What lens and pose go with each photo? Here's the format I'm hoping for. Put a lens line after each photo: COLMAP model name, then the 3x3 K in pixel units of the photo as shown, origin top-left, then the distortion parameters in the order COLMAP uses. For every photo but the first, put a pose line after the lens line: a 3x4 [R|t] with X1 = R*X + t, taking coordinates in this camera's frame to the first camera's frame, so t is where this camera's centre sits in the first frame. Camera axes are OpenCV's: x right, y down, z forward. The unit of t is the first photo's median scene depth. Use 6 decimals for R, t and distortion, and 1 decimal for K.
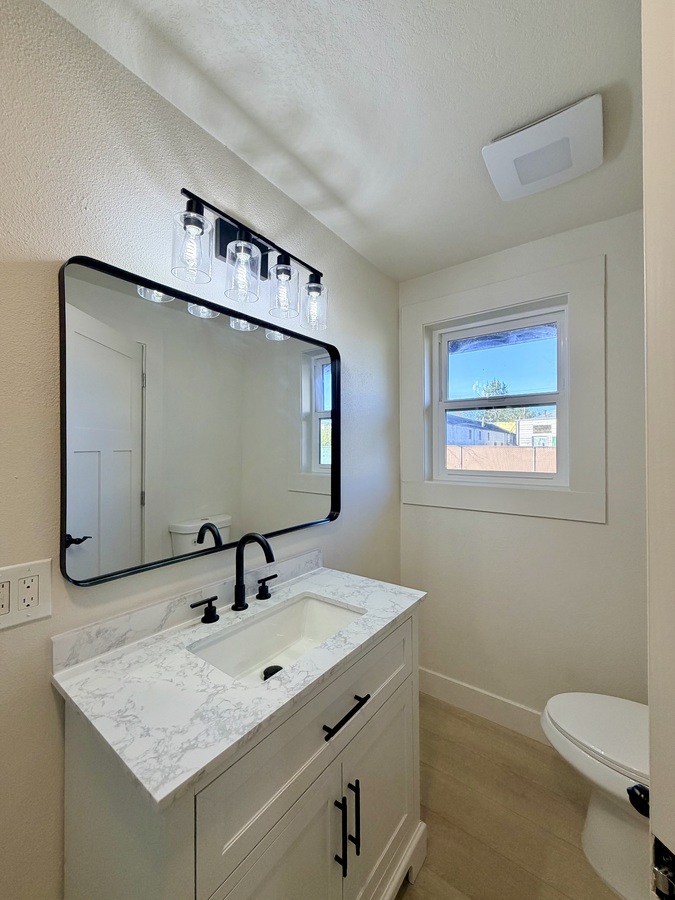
lens RADIAL K [[357.7, 0, 337.9], [0, 357.7, 447.9], [0, 0, 1]] dist [0.000149, 0.000183]
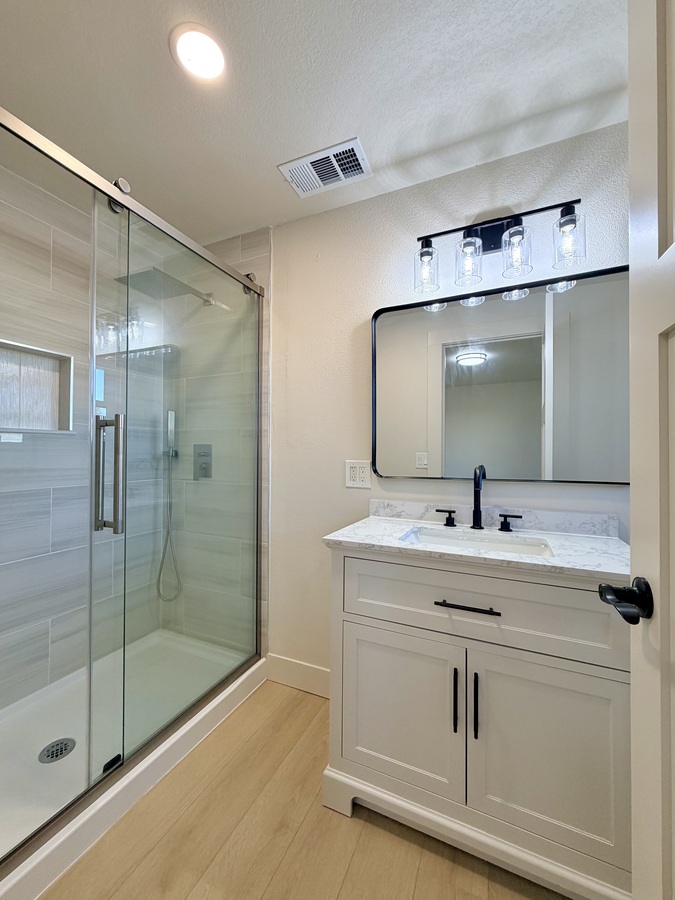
lens RADIAL K [[357.7, 0, 337.9], [0, 357.7, 447.9], [0, 0, 1]] dist [0.000149, 0.000183]
pose [[0.219774, -0.011886, -0.975478, 0.880815], [-0.001858, 0.999919, -0.012602, 0.193272], [0.975549, 0.004583, 0.219734, 0.267030]]
